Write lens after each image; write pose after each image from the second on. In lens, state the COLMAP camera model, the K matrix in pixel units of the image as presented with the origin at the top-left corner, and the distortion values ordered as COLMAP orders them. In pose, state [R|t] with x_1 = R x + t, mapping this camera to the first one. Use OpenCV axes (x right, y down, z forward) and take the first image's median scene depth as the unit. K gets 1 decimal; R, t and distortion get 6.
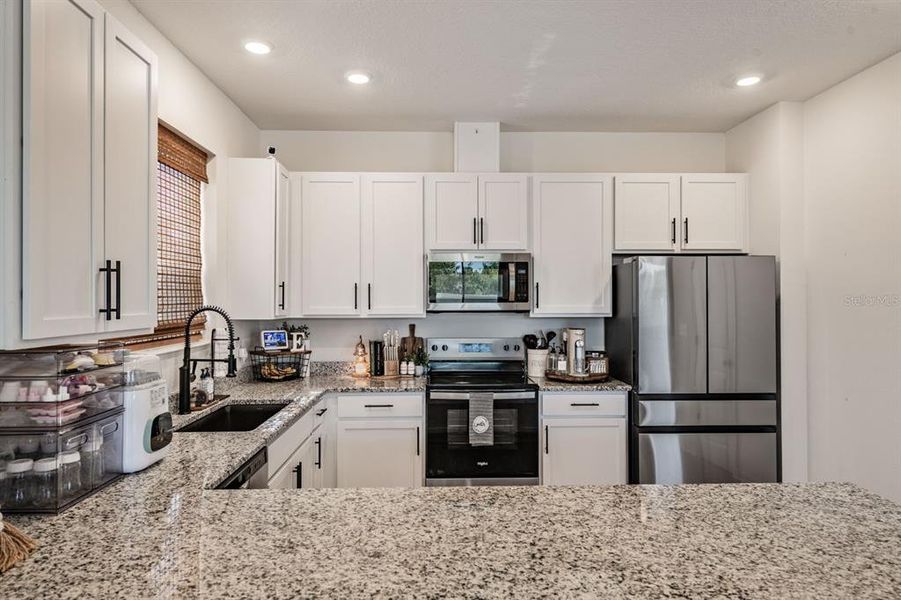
lens RADIAL K [[541.6, 0, 449.9], [0, 541.6, 297.2], [0, 0, 1]] dist [-0.001185, 0.002111]
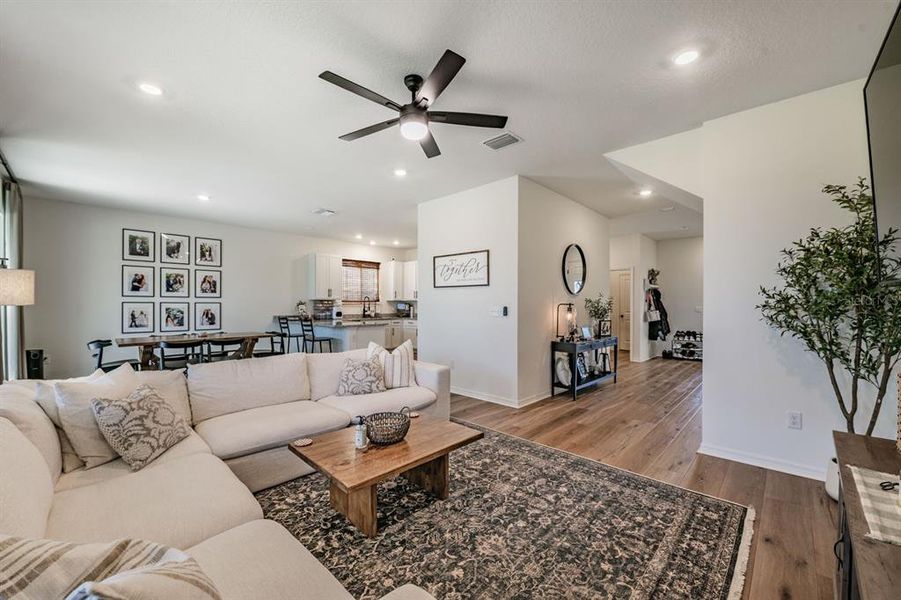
lens RADIAL K [[358.5, 0, 451.5], [0, 358.5, 304.2], [0, 0, 1]] dist [-0.013298, -0.002560]
pose [[0.704044, 0.003365, -0.710149, 1.739100], [-0.000498, 0.999991, 0.004244, 0.052001], [0.710156, -0.002634, 0.704039, -0.541601]]
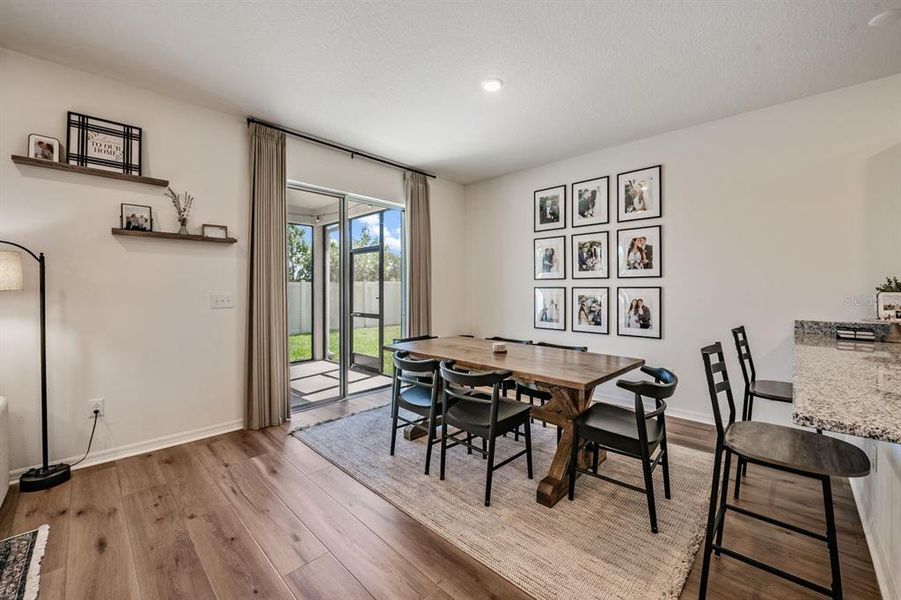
lens RADIAL K [[358.1, 0, 447.6], [0, 358.1, 287.6], [0, 0, 1]] dist [-0.007951, -0.003318]
pose [[-0.717712, 0.001041, -0.696339, 0.693706], [0.005663, 0.999975, -0.004342, 0.055567], [0.696317, -0.007059, -0.717700, 0.173886]]
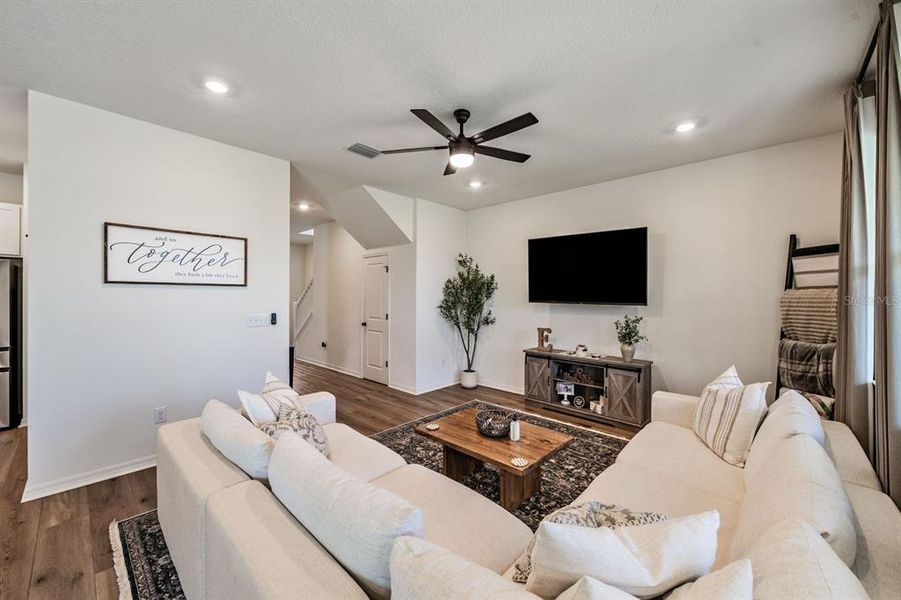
lens RADIAL K [[358.1, 0, 460.7], [0, 358.1, 297.4], [0, 0, 1]] dist [-0.007951, -0.003318]
pose [[0.684691, 0.003228, 0.728827, 0.745593], [-0.010221, 0.999934, 0.005174, 0.013669], [-0.728762, -0.010992, 0.684679, -0.621931]]
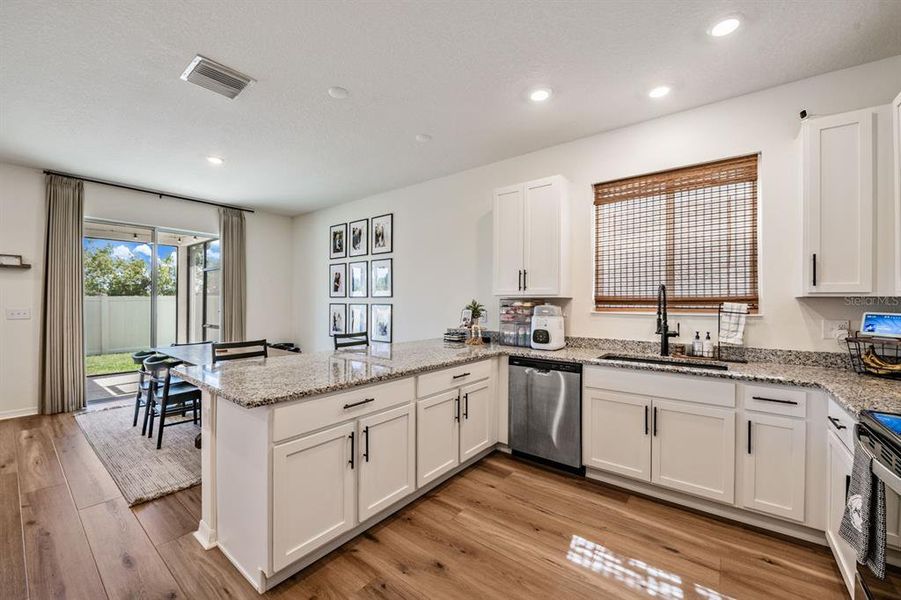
lens RADIAL K [[358.1, 0, 448.0], [0, 358.1, 300.4], [0, 0, 1]] dist [-0.007951, -0.003318]
pose [[-0.642460, -0.004870, -0.766304, 0.478255], [-0.000268, 0.999981, -0.006130, 0.046884], [0.766319, -0.003733, -0.642450, 0.842630]]
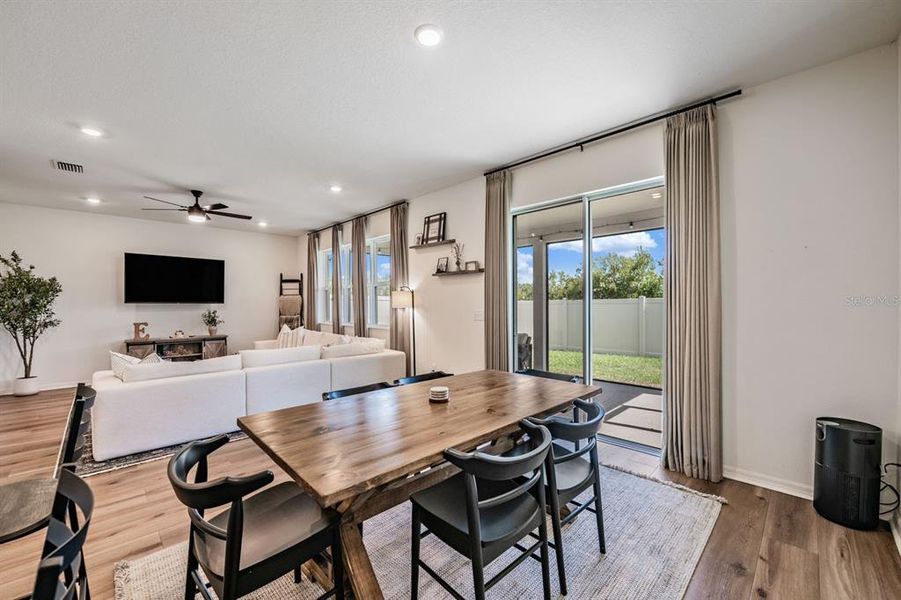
lens RADIAL K [[358.1, 0, 451.4], [0, 358.1, 305.0], [0, 0, 1]] dist [-0.007951, -0.003318]
pose [[-0.685199, 0.001560, 0.728354, -0.249469], [0.003445, 0.999993, 0.001099, 0.045107], [-0.728348, 0.003262, -0.685200, 0.062252]]
